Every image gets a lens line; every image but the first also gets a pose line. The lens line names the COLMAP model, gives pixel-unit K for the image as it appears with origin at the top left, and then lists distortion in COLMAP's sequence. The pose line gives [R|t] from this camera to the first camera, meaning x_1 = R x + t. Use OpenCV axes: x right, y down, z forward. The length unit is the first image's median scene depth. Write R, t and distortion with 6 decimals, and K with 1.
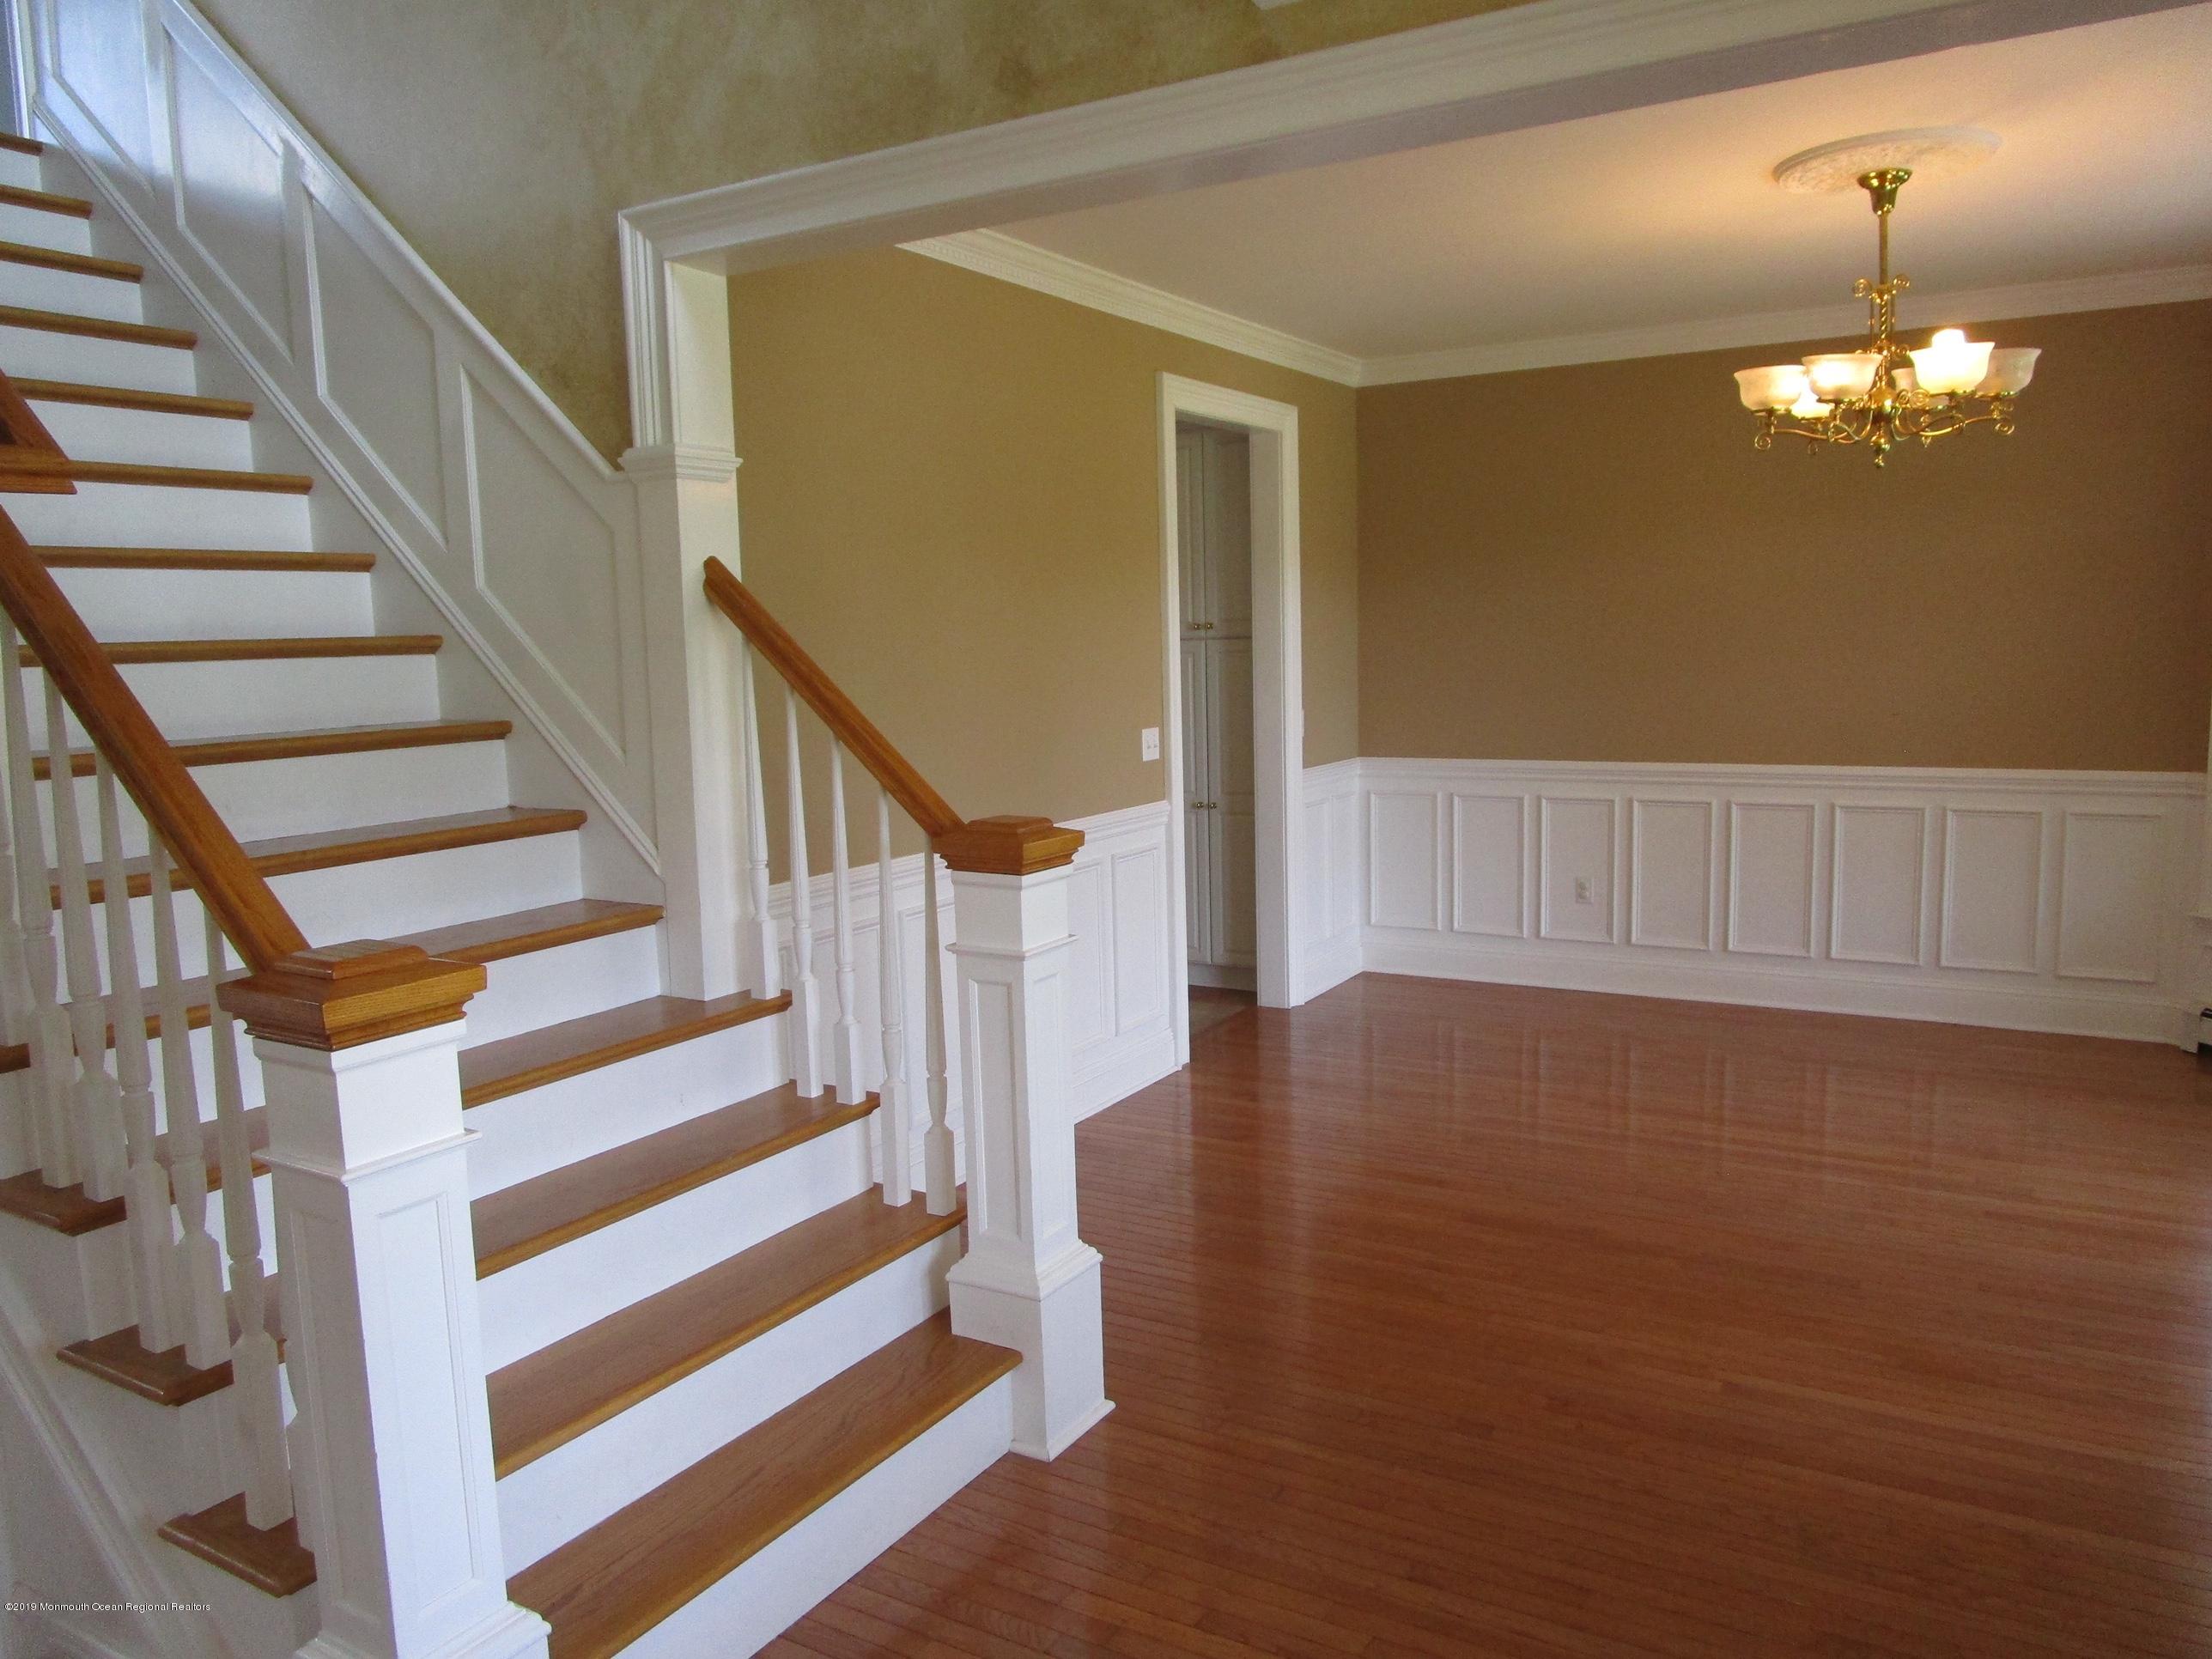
lens RADIAL K [[1593.4, 0, 1094.5], [0, 1593.4, 843.2], [0, 0, 1]] dist [-0.035746, 0.024346]
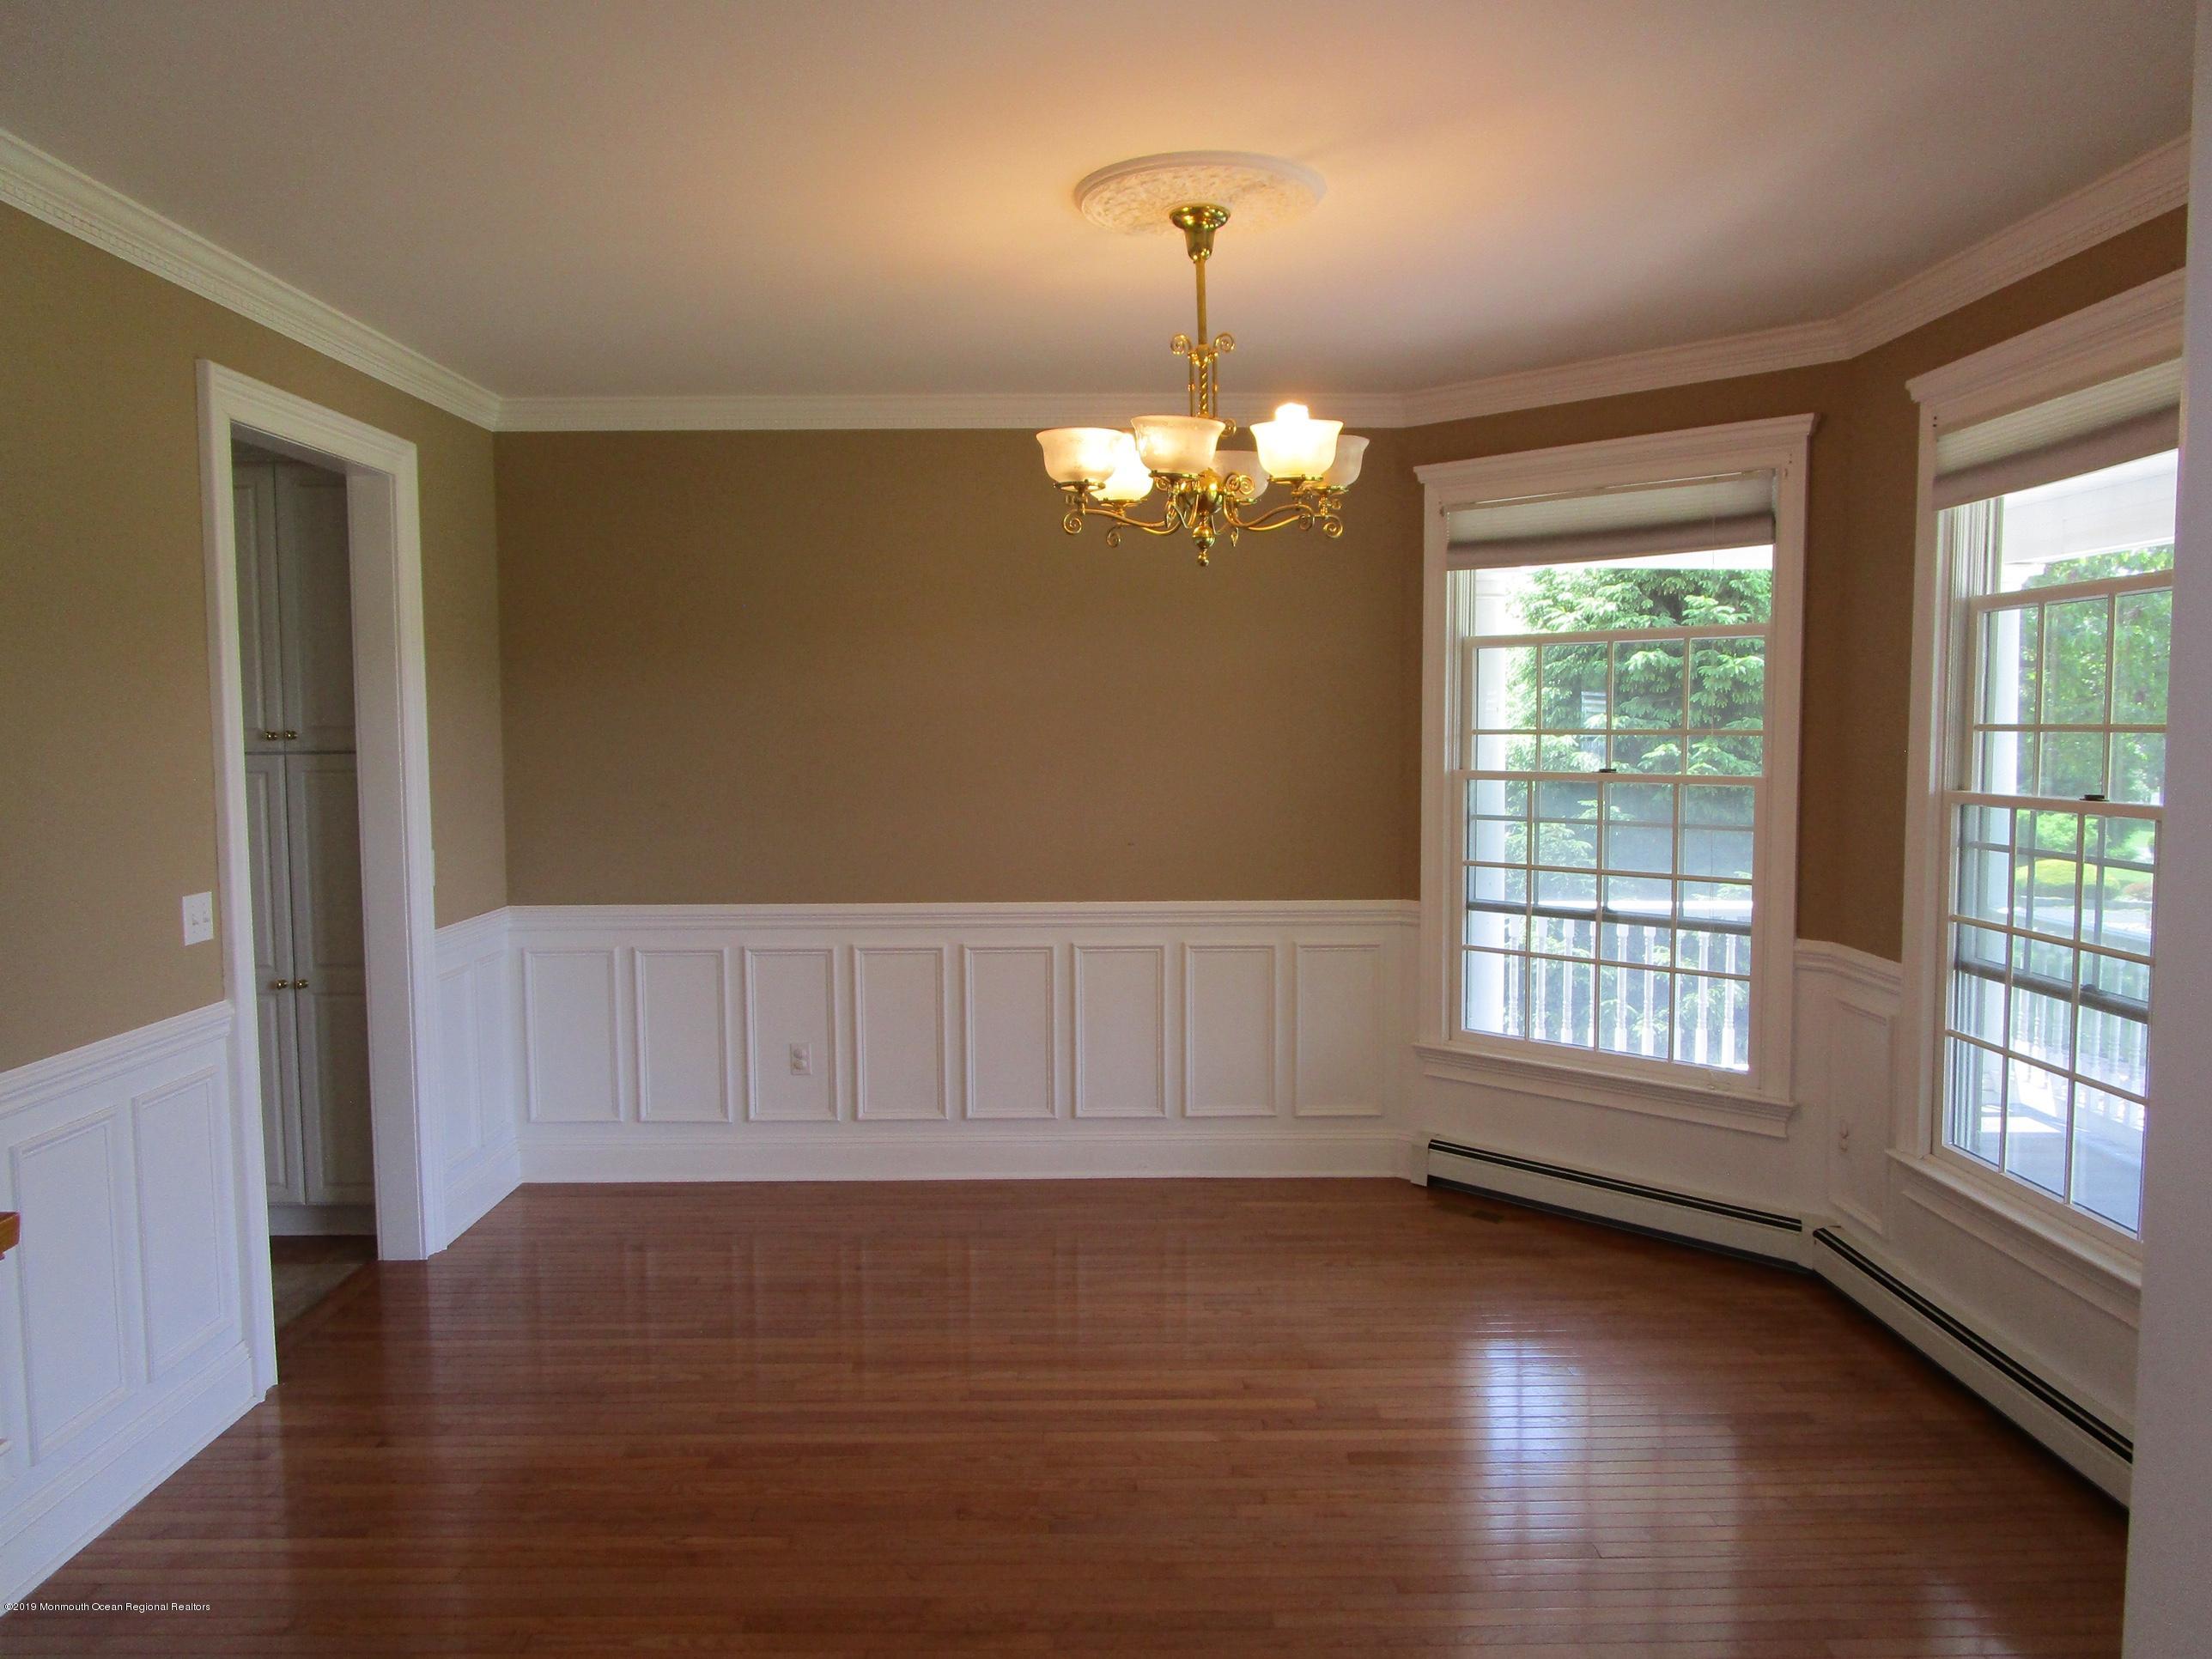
lens RADIAL K [[1593.4, 0, 1094.5], [0, 1593.4, 843.2], [0, 0, 1]] dist [-0.035746, 0.024346]
pose [[0.854914, -0.017755, 0.518465, 0.013552], [0.049673, 0.997624, -0.047743, -0.041519], [-0.516386, 0.066570, 0.853765, 0.240675]]
